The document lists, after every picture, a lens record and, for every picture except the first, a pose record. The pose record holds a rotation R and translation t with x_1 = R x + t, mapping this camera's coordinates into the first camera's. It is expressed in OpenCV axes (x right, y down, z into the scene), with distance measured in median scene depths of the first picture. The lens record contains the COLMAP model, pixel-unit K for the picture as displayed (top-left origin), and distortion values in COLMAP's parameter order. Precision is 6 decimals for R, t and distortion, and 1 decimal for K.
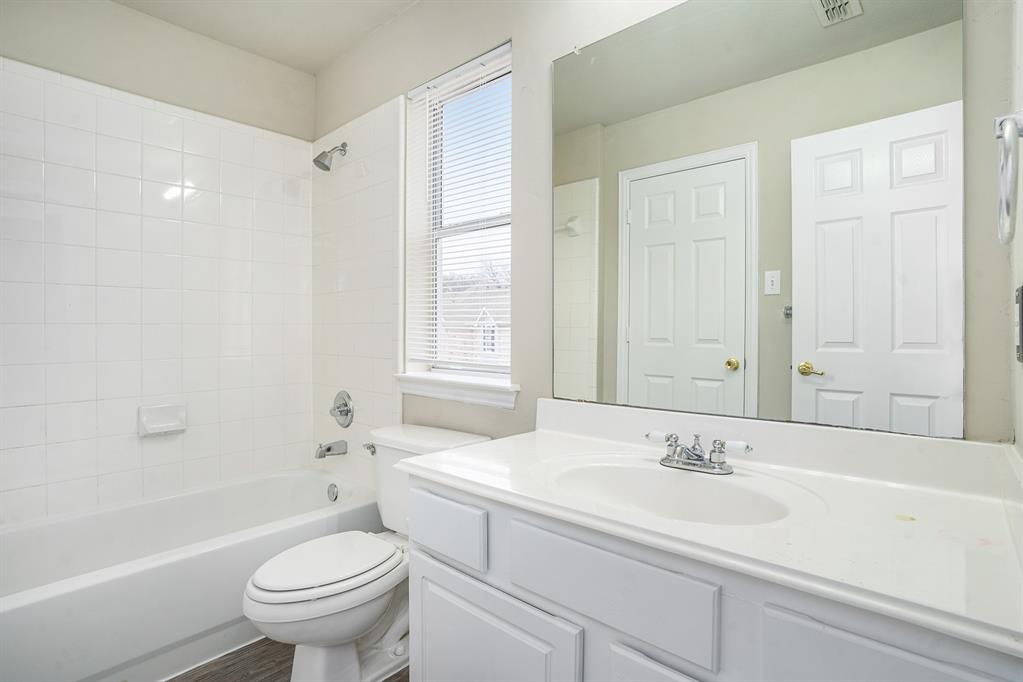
lens RADIAL K [[509.9, 0, 511.5], [0, 509.9, 341.0], [0, 0, 1]] dist [-0.000426, 0.000007]
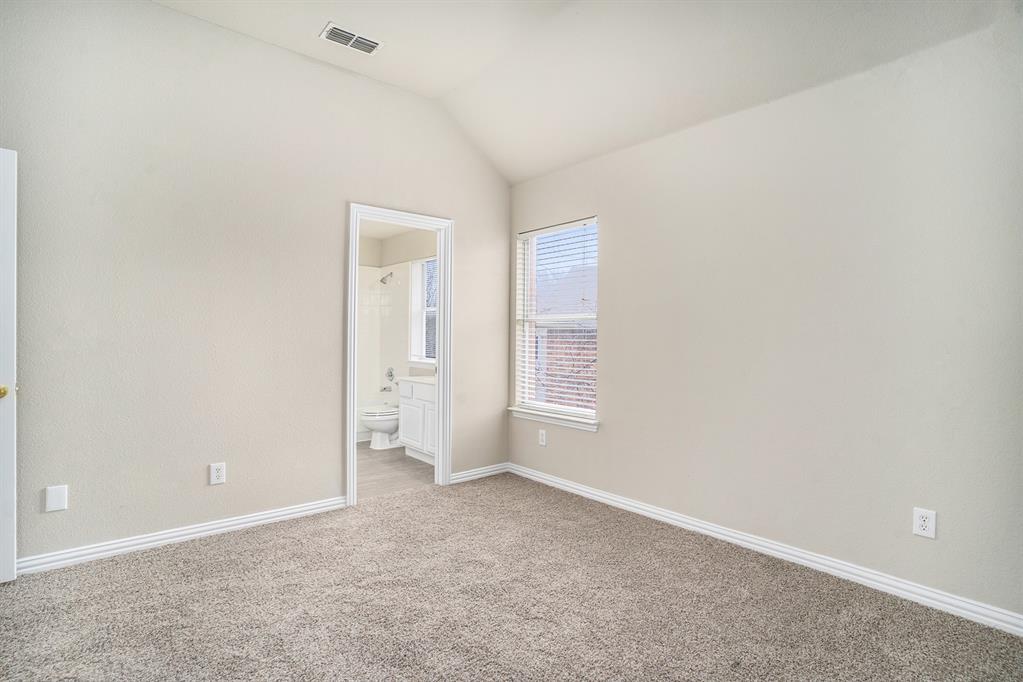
lens RADIAL K [[509.9, 0, 511.5], [0, 509.9, 341.0], [0, 0, 1]] dist [-0.000426, 0.000007]
pose [[0.992138, -0.000269, -0.125145, 0.642560], [-0.002816, 0.999697, -0.024473, 0.025302], [0.125114, 0.024633, 0.991837, -1.590679]]
